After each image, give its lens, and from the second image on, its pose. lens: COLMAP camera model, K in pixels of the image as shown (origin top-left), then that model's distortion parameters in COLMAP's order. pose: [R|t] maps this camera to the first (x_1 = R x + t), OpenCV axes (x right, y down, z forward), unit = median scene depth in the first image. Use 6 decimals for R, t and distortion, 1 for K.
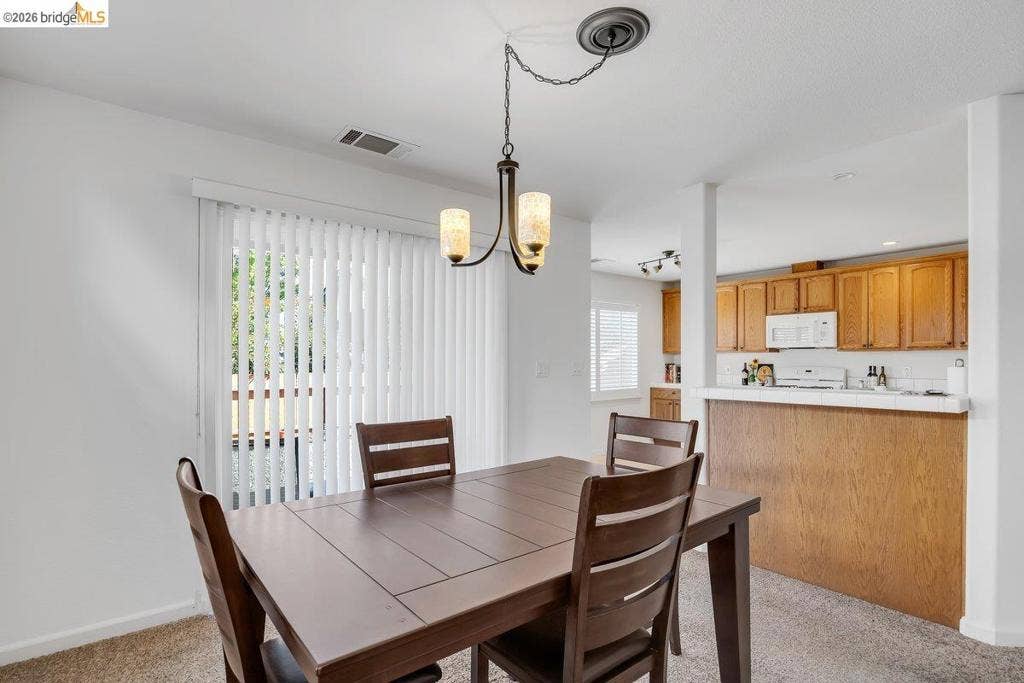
lens RADIAL K [[527.7, 0, 506.9], [0, 527.7, 360.5], [0, 0, 1]] dist [-0.002482, 0.000167]
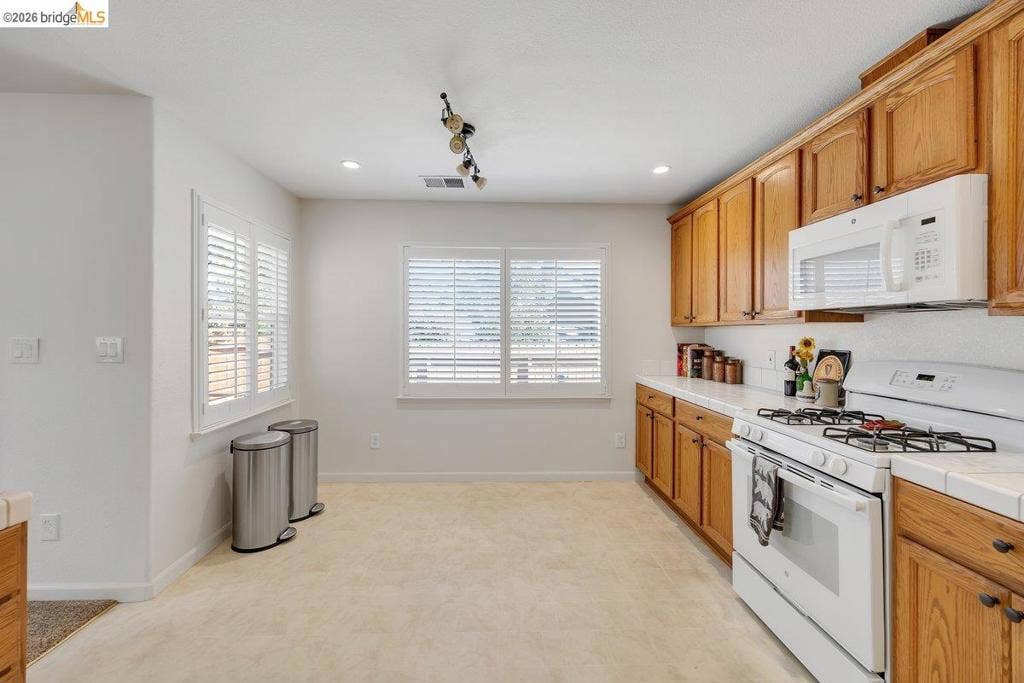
lens RADIAL K [[420.6, 0, 509.8], [0, 420.6, 336.7], [0, 0, 1]] dist [-0.000911, -0.000359]
pose [[0.785369, 0.008884, -0.618964, 0.502051], [-0.001985, 0.999928, 0.011833, -0.007622], [0.619024, -0.008064, 0.785330, 0.597260]]
